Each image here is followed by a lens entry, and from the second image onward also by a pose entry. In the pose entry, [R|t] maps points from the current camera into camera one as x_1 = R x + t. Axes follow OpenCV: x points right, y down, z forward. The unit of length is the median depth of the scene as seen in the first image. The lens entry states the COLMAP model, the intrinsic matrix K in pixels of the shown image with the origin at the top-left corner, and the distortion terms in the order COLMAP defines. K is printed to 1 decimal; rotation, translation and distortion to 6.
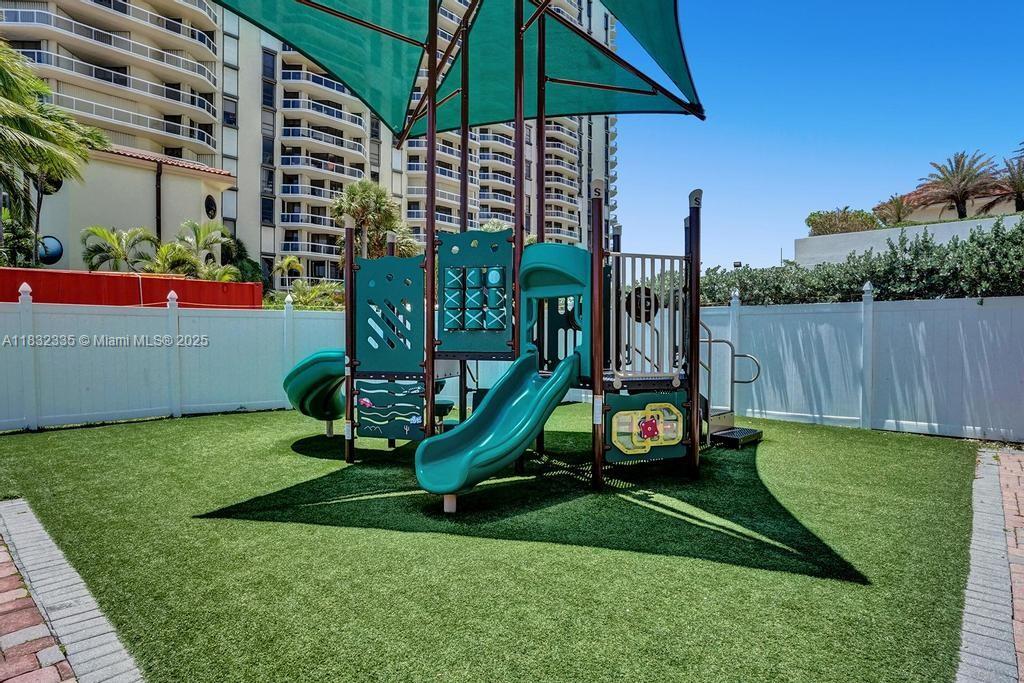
lens RADIAL K [[548.1, 0, 512.6], [0, 548.1, 349.0], [0, 0, 1]] dist [-0.063555, 0.035290]
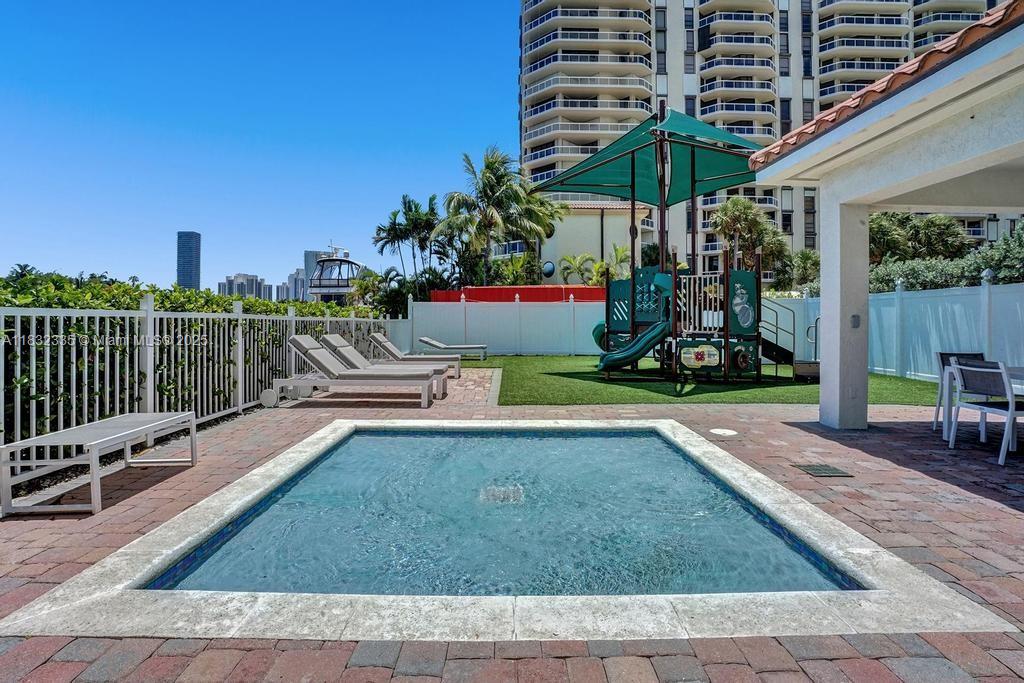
lens RADIAL K [[469.9, 0, 512.9], [0, 469.9, 317.9], [0, 0, 1]] dist [0.000013, 0.000031]
pose [[0.678459, 0.000564, -0.734638, 0.622217], [-0.021855, 0.999573, -0.019417, 0.025828], [0.734313, 0.029229, 0.678182, -0.446851]]
